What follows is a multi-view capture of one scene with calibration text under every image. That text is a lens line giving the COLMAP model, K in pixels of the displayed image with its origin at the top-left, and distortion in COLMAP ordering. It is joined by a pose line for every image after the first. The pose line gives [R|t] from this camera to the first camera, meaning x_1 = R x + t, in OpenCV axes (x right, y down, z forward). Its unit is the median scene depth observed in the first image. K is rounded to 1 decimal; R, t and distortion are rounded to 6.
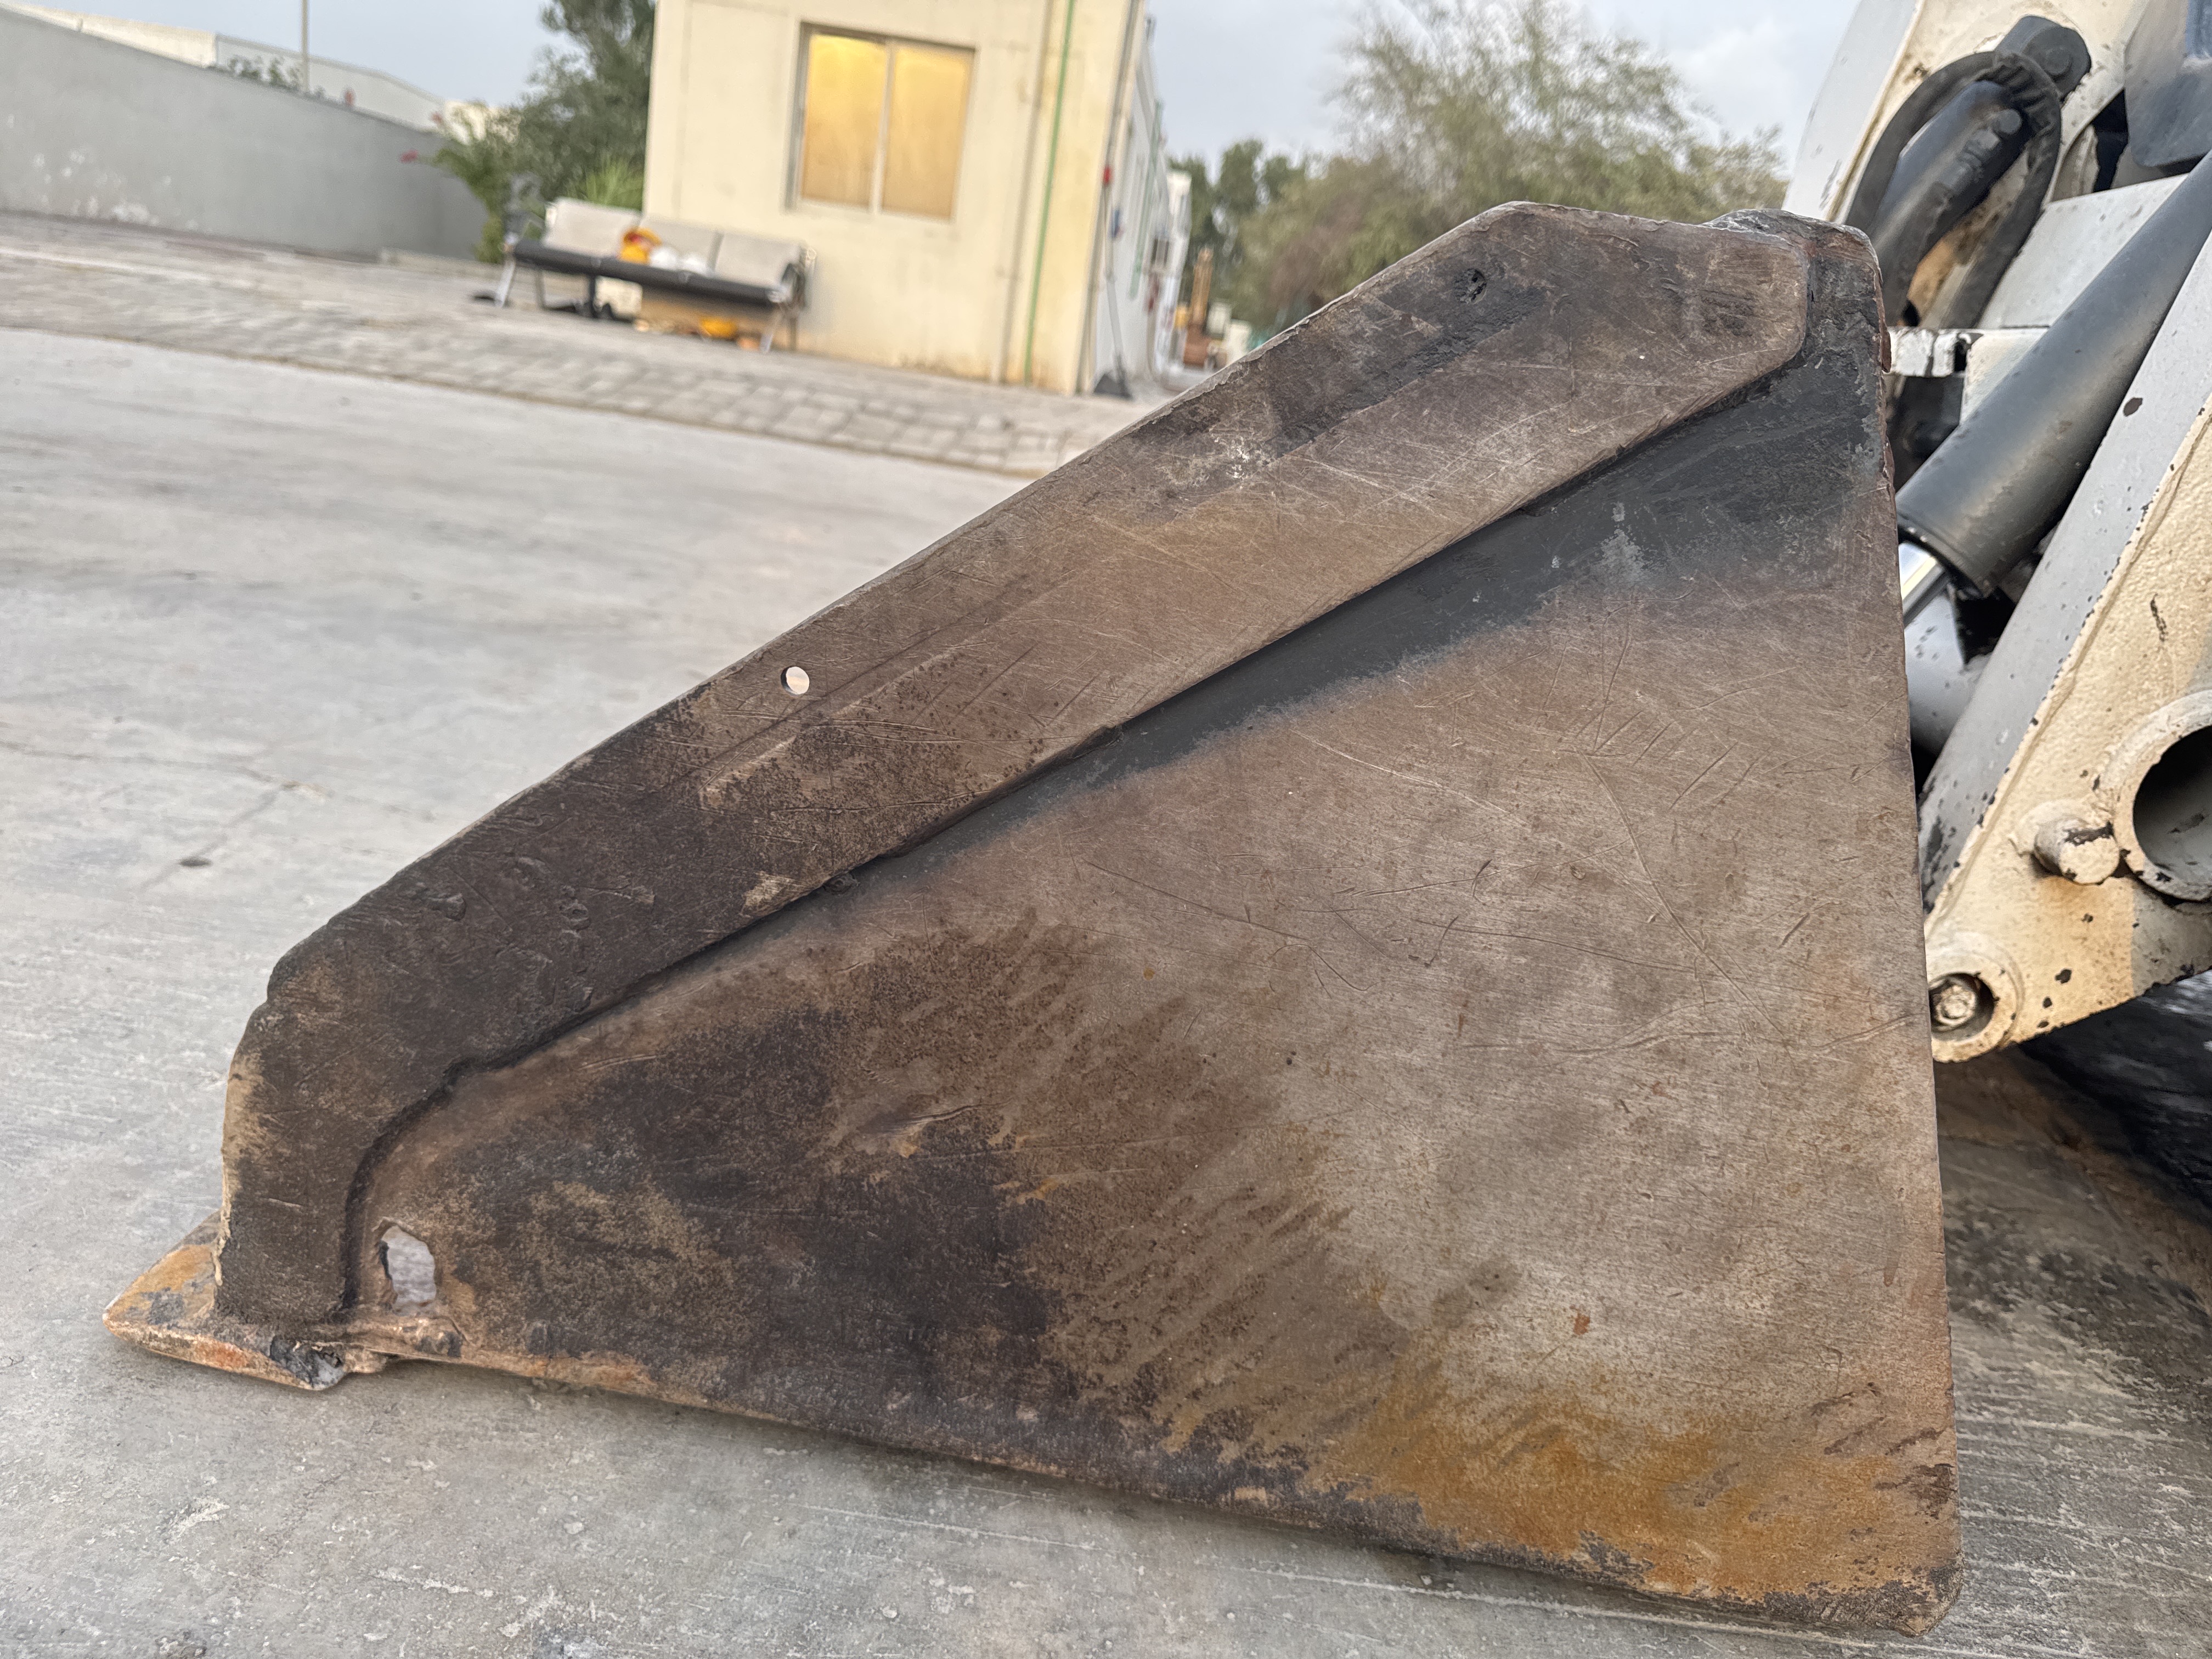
lens RADIAL K [[1608.2, 0, 1069.9], [0, 1608.2, 797.6], [0, 0, 1]] dist [-0.000659, -0.003641]
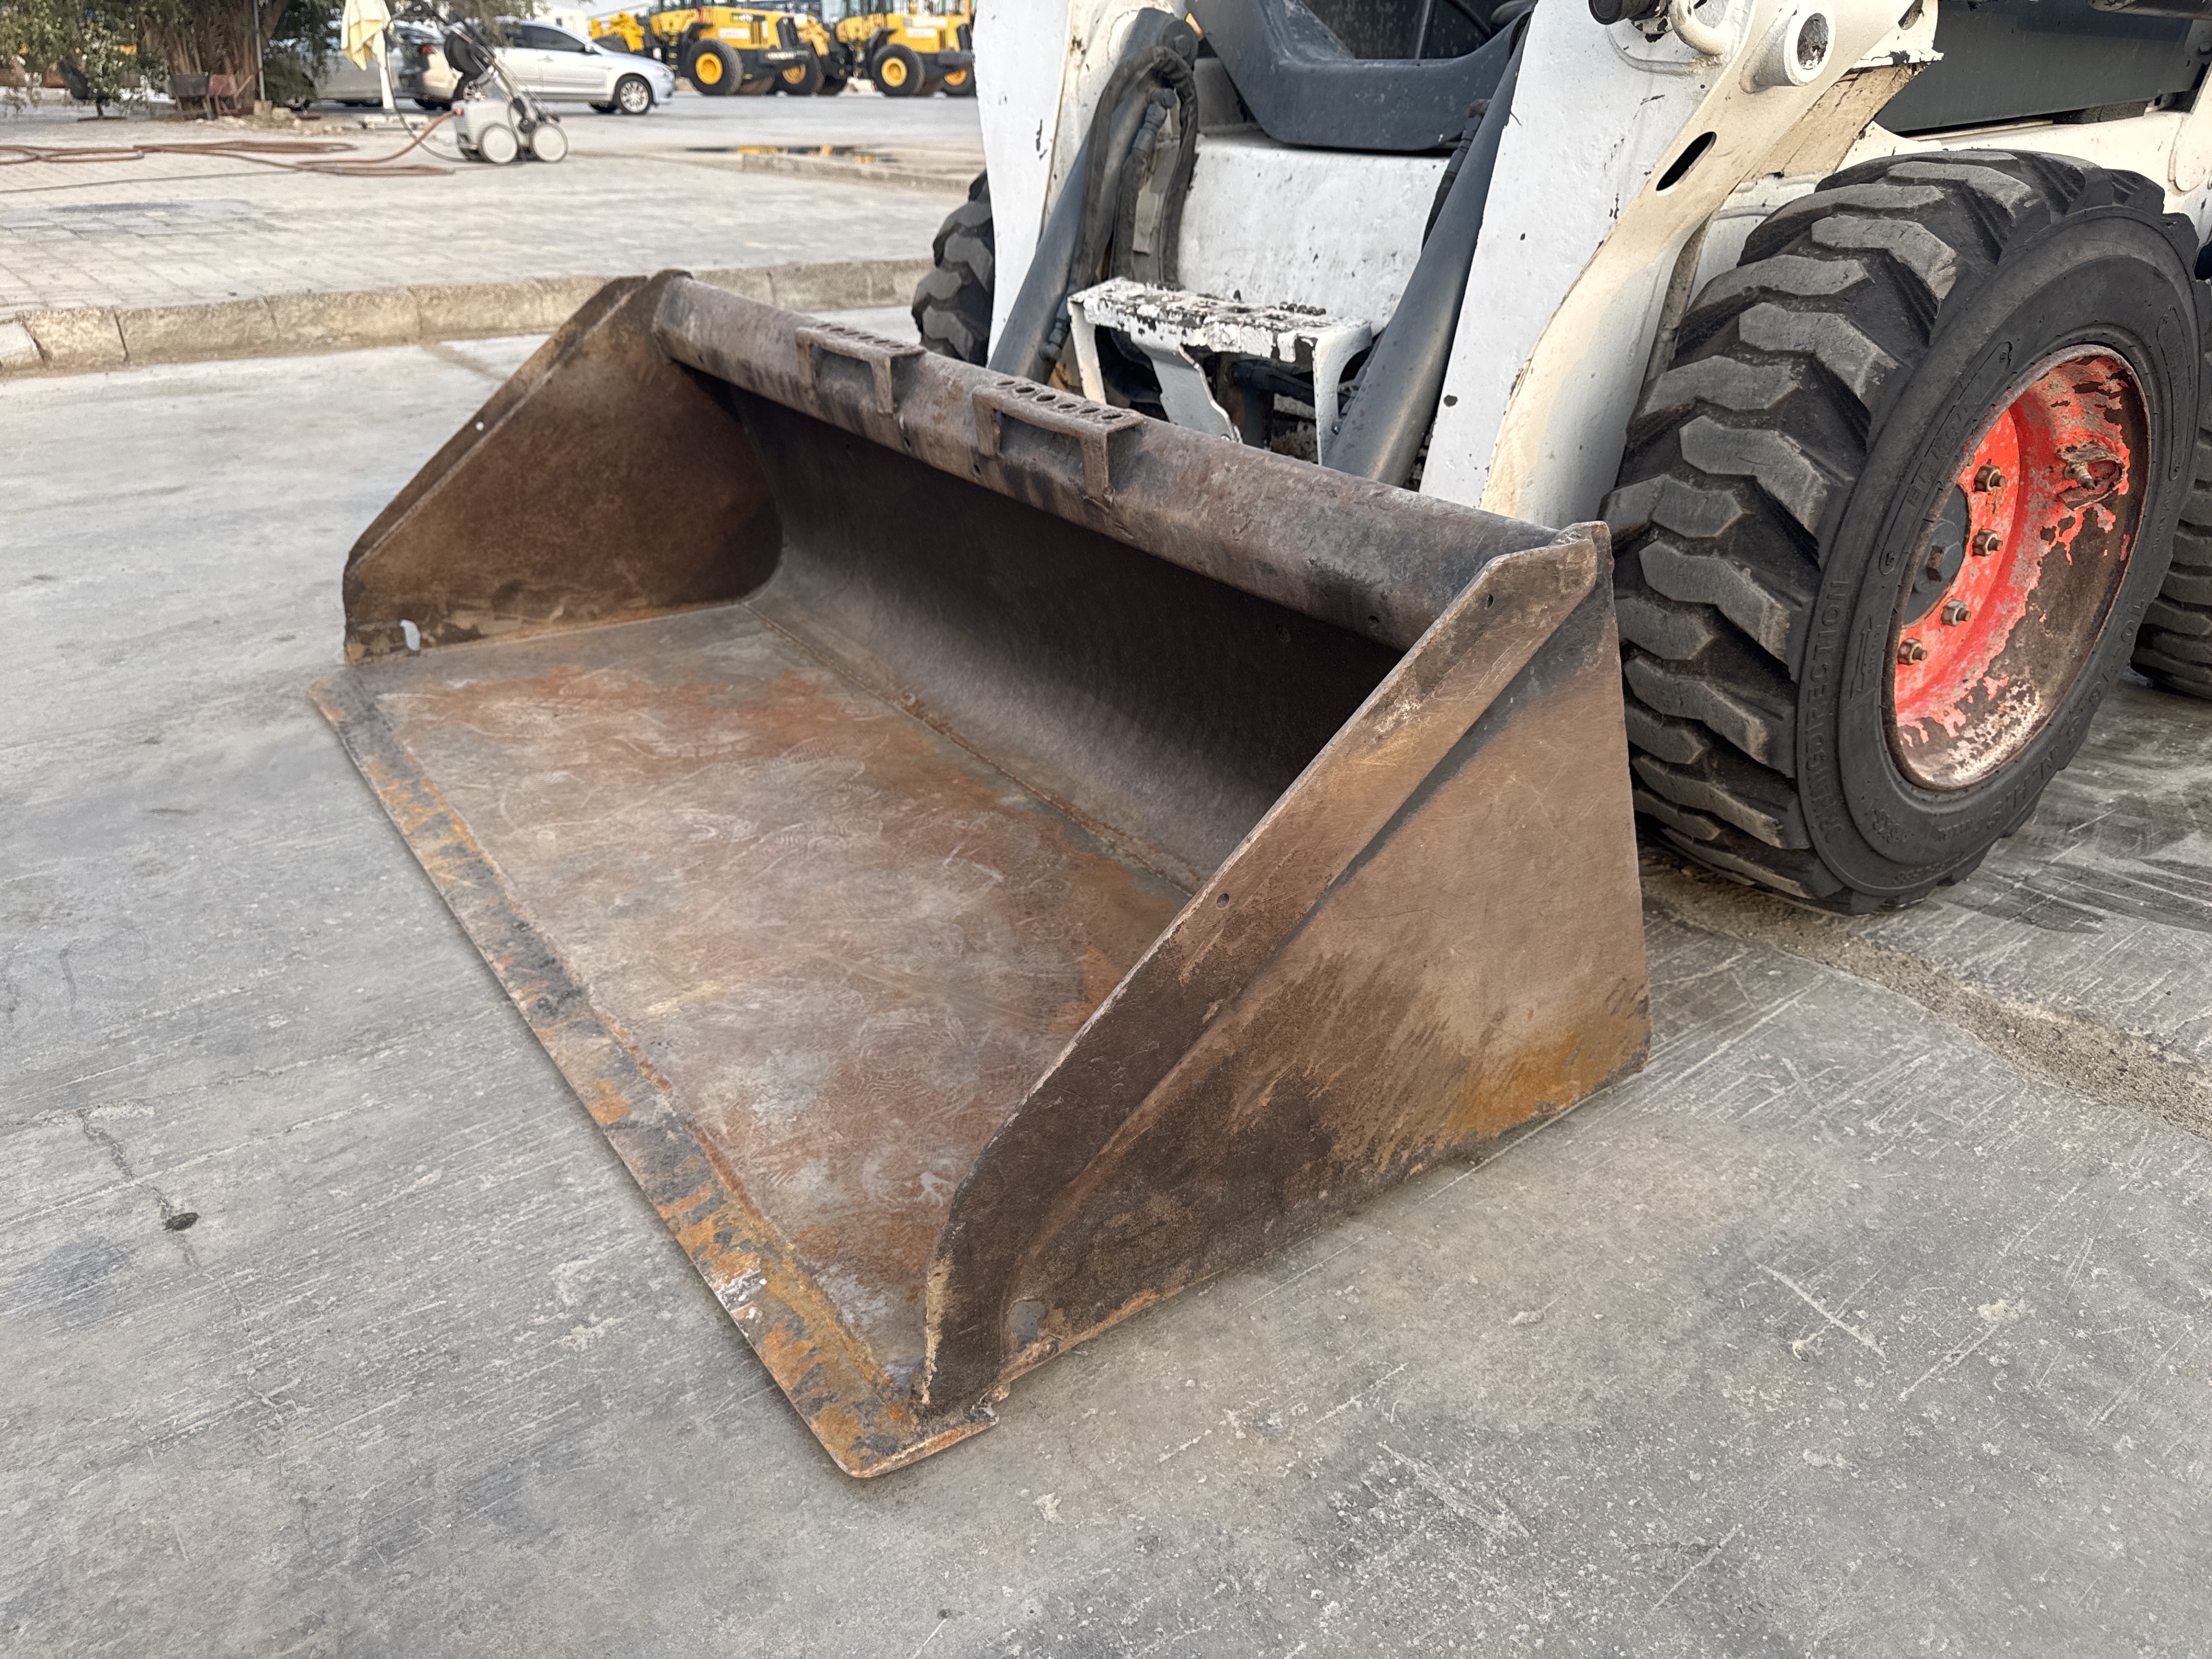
lens RADIAL K [[1610.2, 0, 1110.4], [0, 1610.2, 829.9], [0, 0, 1]] dist [0.085179, -0.154001]
pose [[0.740535, -0.399563, 0.540330, -1.053455], [0.271802, 0.913425, 0.302949, -0.633737], [-0.614598, -0.077482, 0.785026, -0.278832]]
